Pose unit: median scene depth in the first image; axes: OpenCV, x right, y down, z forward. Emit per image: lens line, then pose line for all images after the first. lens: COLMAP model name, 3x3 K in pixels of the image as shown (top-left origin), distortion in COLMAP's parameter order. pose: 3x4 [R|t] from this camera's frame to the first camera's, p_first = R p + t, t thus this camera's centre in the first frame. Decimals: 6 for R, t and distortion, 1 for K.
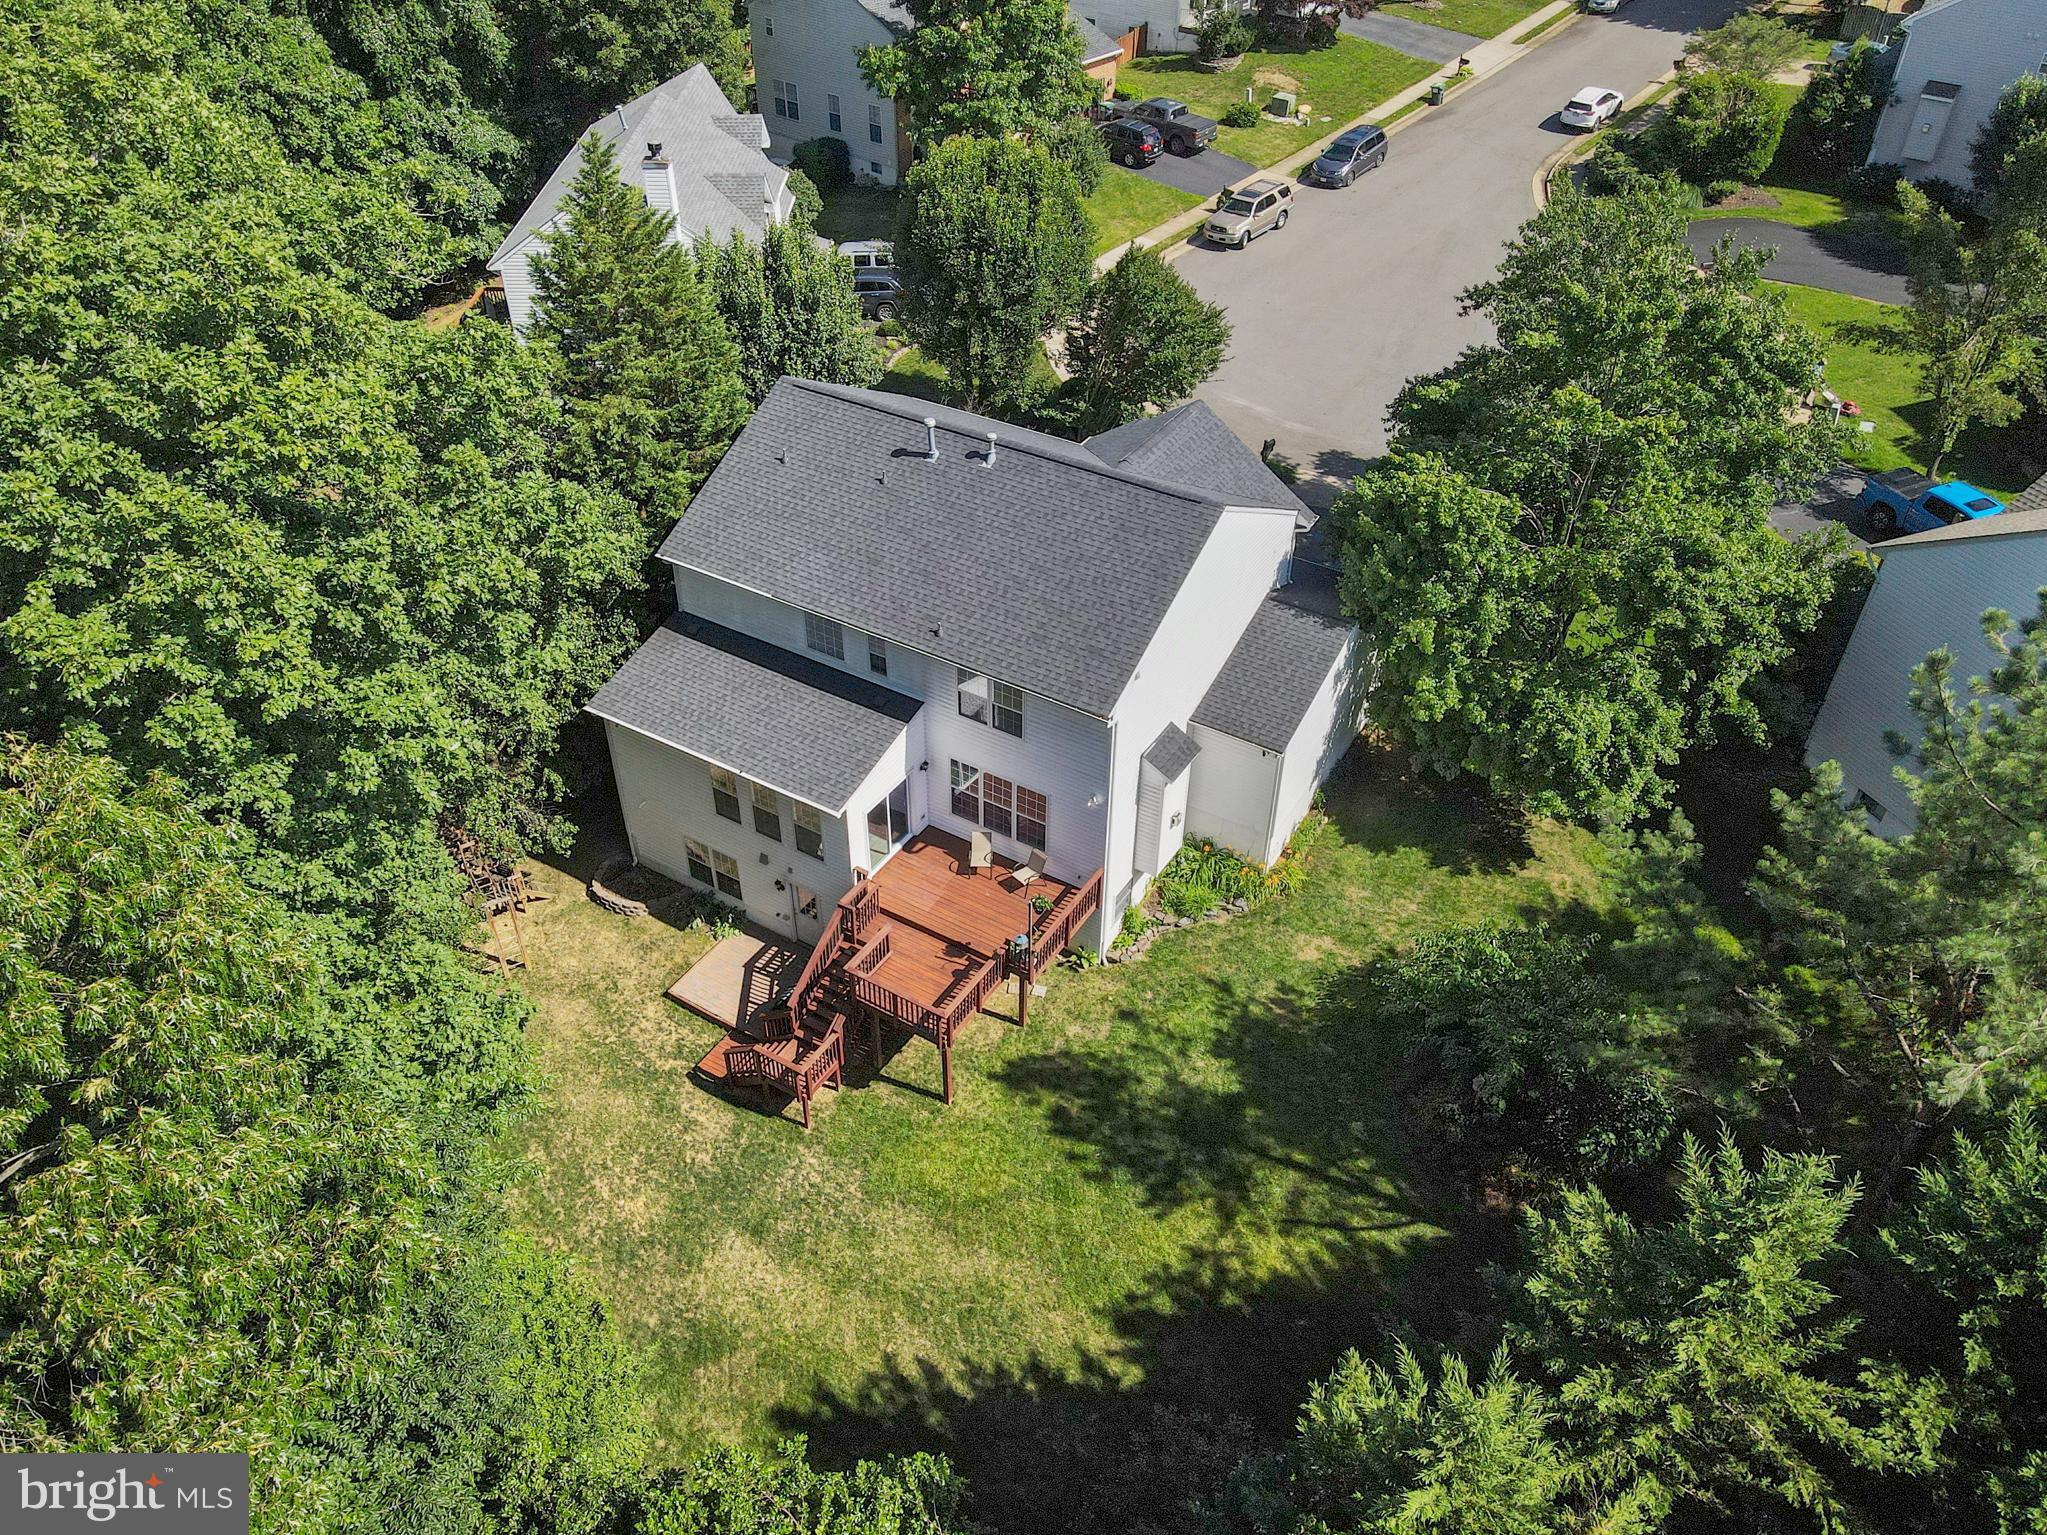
lens RADIAL K [[1477.3, 0, 1007.8], [0, 1477.3, 781.0], [0, 0, 1]] dist [0.017622, 0.004217]
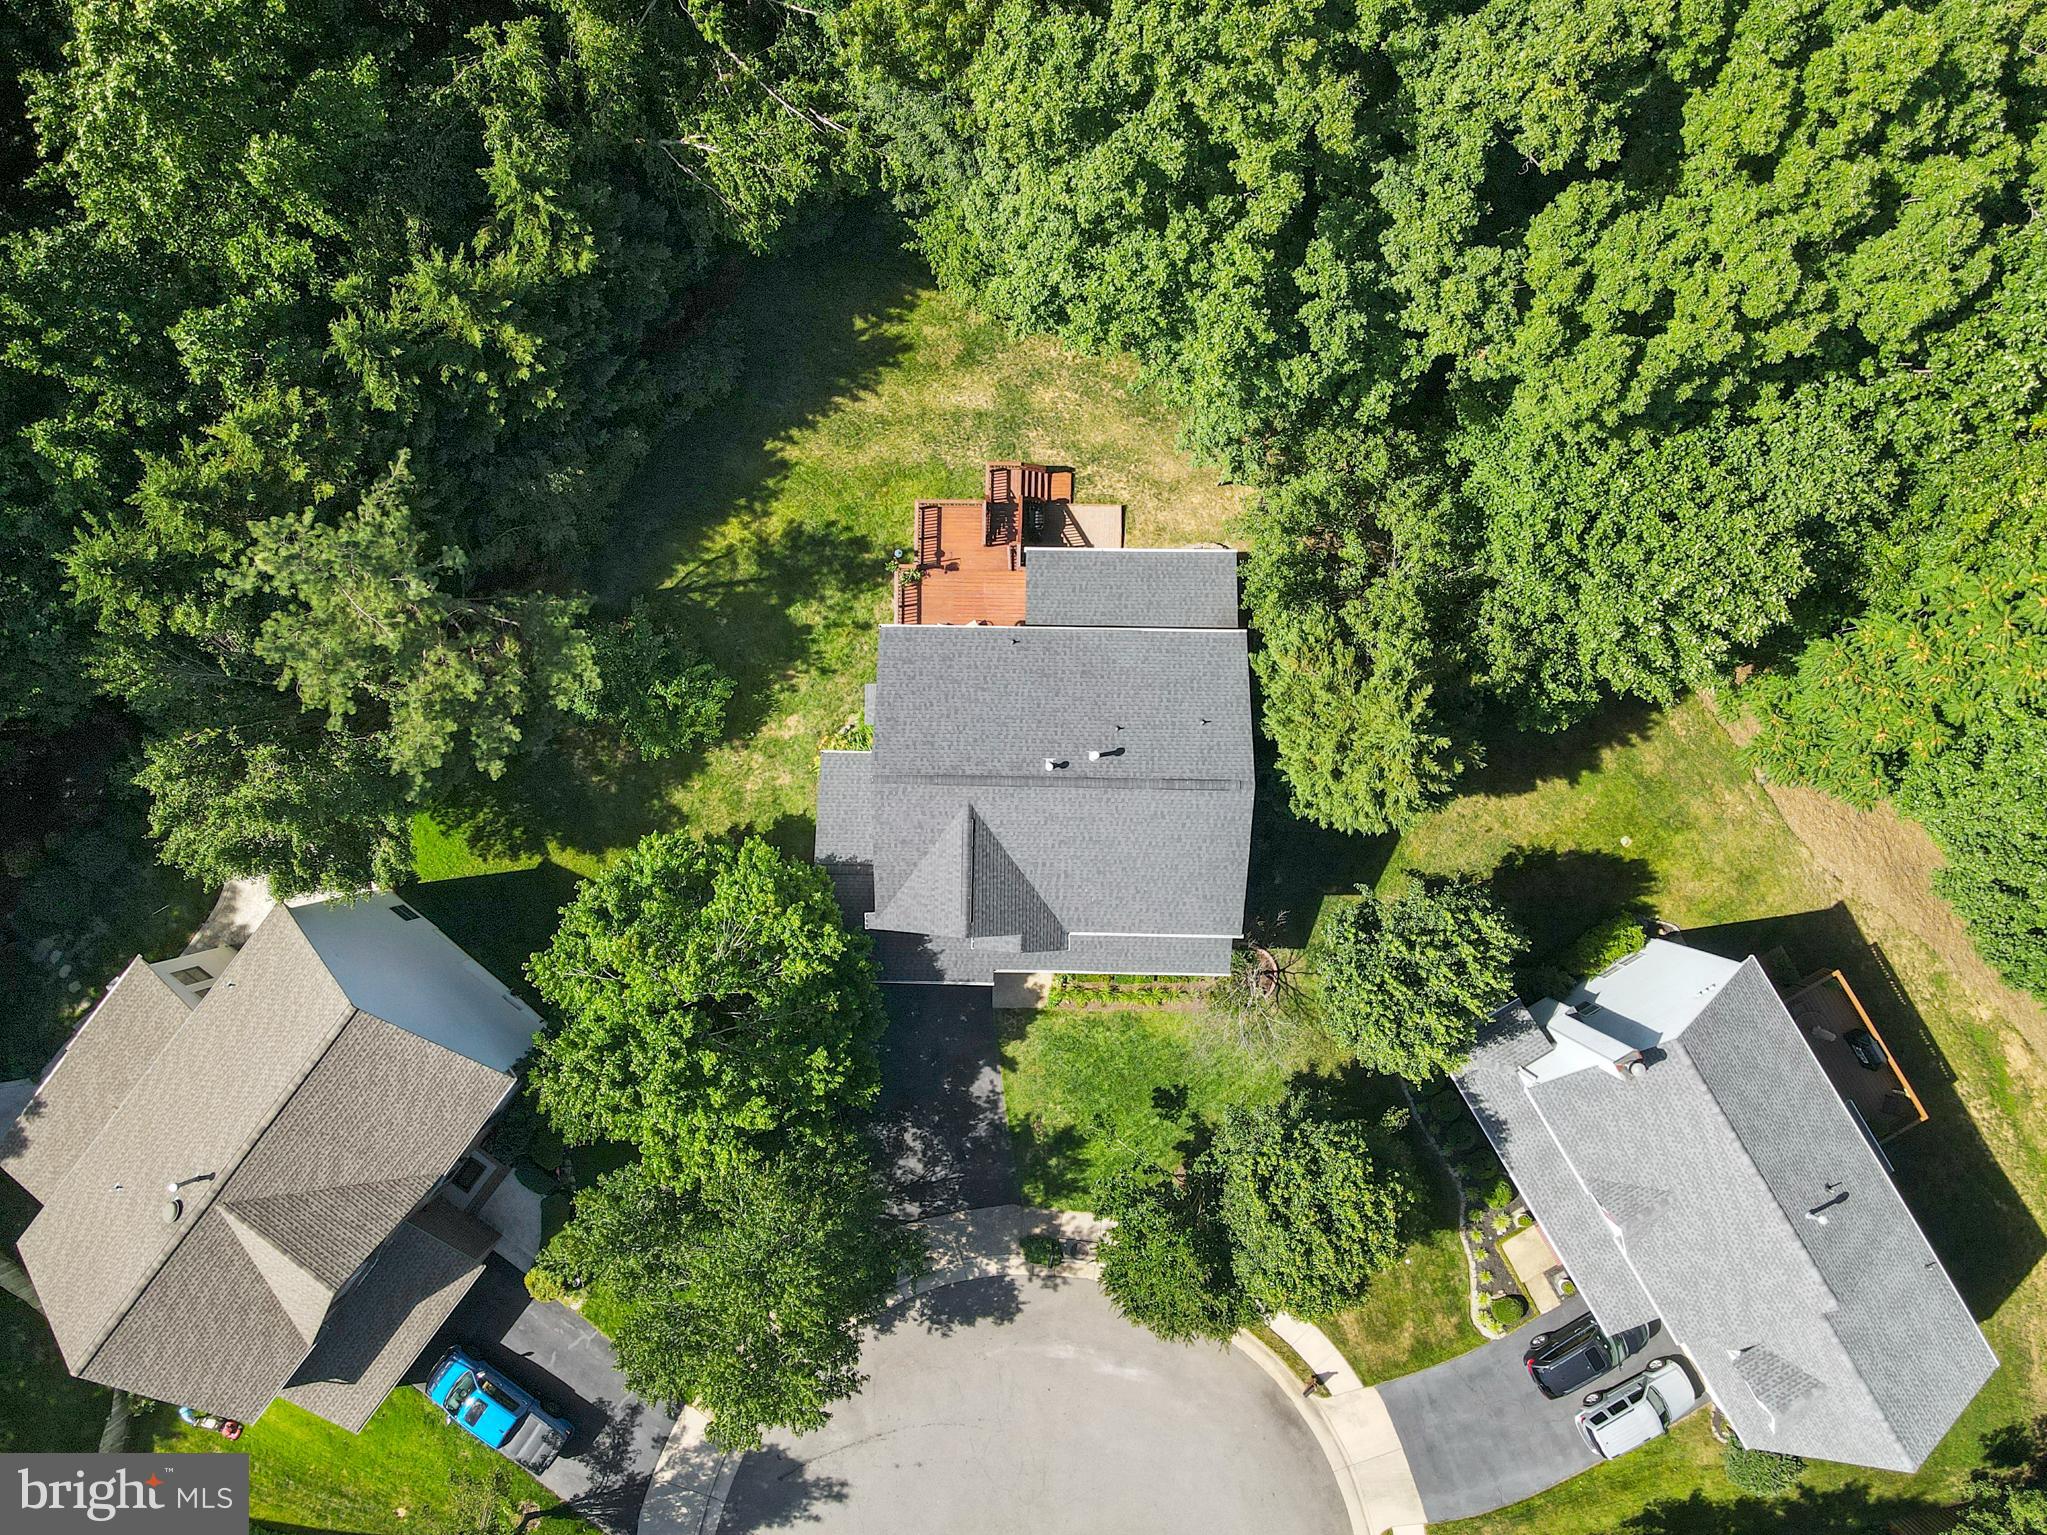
lens RADIAL K [[1477.3, 0, 998.9], [0, 1477.3, 764.1], [0, 0, 1]] dist [0.017622, 0.004217]
pose [[-0.855115, 0.518152, 0.017217, 0.004759], [-0.316764, -0.548473, 0.773846, -1.377518], [0.410413, 0.656274, 0.633140, 0.110850]]
